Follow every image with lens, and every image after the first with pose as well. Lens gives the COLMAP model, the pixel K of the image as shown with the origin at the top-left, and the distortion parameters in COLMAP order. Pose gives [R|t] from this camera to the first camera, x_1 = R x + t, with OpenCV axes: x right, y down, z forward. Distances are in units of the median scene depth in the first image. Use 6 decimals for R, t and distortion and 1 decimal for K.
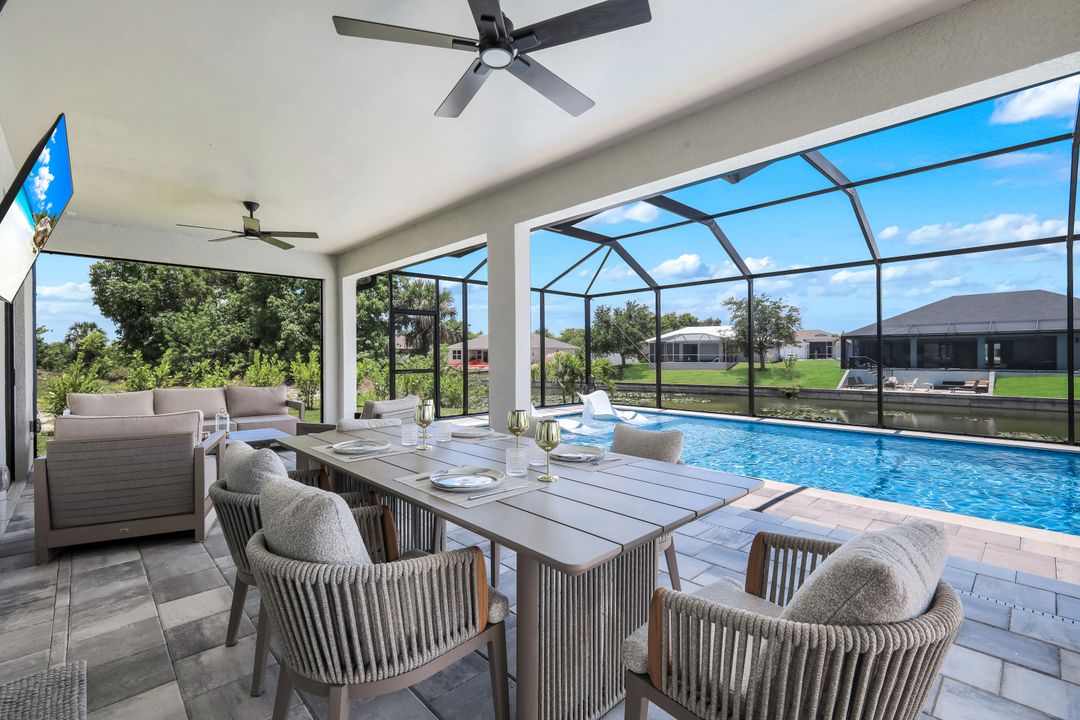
lens RADIAL K [[482.6, 0, 526.1], [0, 482.6, 355.6], [0, 0, 1]] dist [-0.001219, 0.000087]
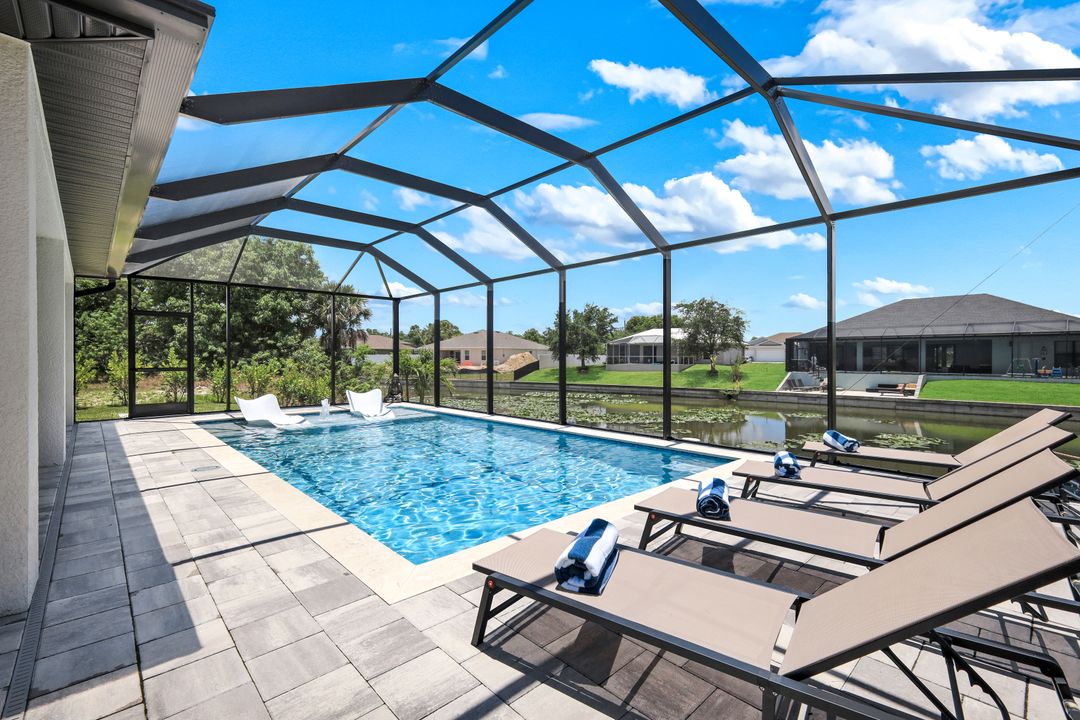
lens RADIAL K [[482.6, 0, 526.1], [0, 482.6, 355.6], [0, 0, 1]] dist [-0.001219, 0.000087]
pose [[0.999960, 0.004626, 0.007661, 0.111914], [-0.004621, 0.999989, -0.000742, -0.001875], [-0.007664, 0.000707, 0.999970, -0.002384]]
